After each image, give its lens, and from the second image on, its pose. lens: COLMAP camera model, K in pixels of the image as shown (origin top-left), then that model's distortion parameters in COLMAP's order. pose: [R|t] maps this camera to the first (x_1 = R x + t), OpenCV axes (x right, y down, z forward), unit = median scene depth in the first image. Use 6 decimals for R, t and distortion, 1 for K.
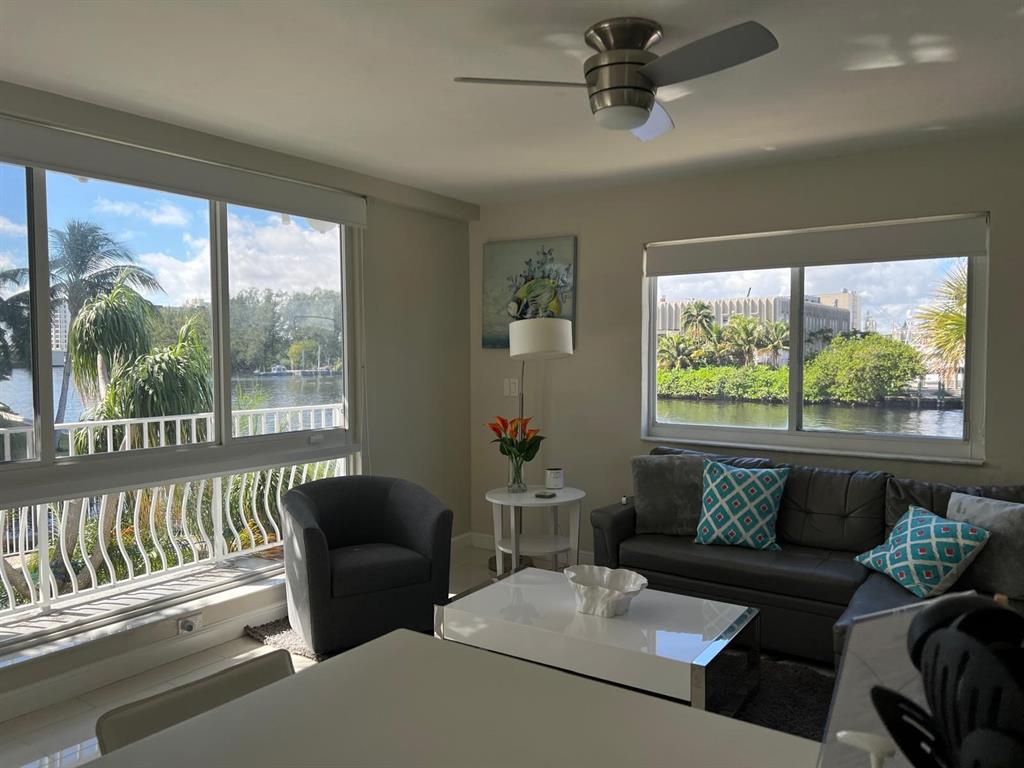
lens RADIAL K [[779.7, 0, 512.0], [0, 779.7, 384.0], [0, 0, 1]] dist [0.093859, -0.174266]
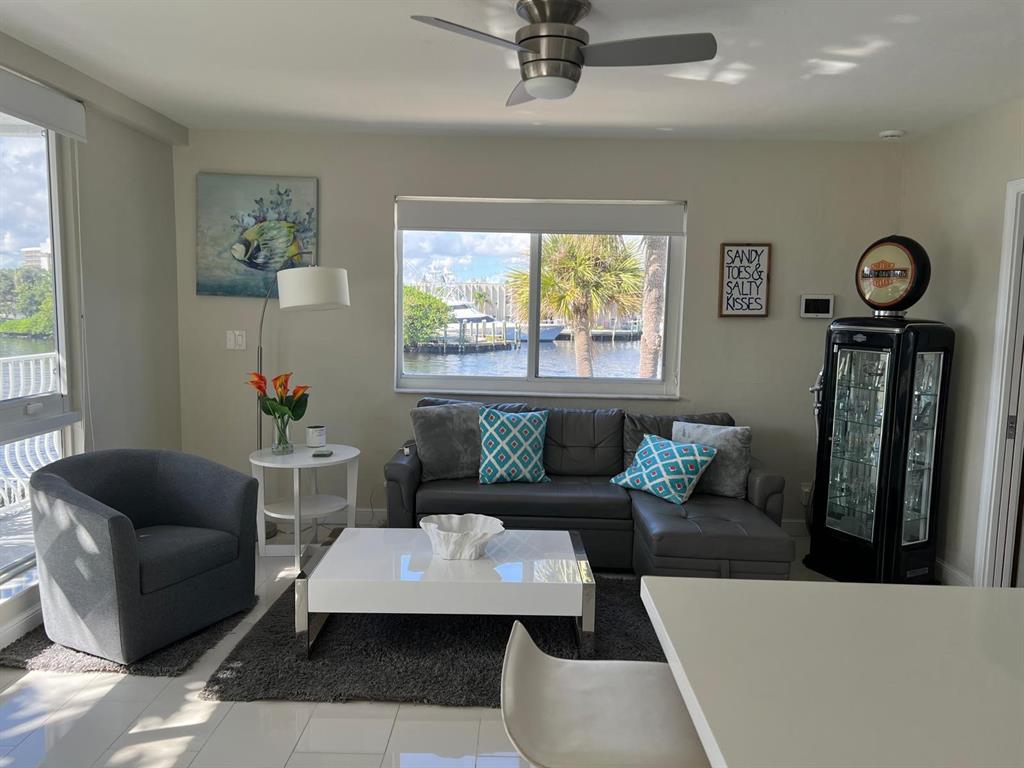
lens RADIAL K [[783.5, 0, 512.0], [0, 783.5, 384.0], [0, 0, 1]] dist [0.104846, -0.167437]
pose [[0.821421, -0.036968, 0.569123, -0.346496], [-0.001755, 0.997729, 0.067341, -0.008961], [-0.570319, -0.056314, 0.819490, 0.089767]]
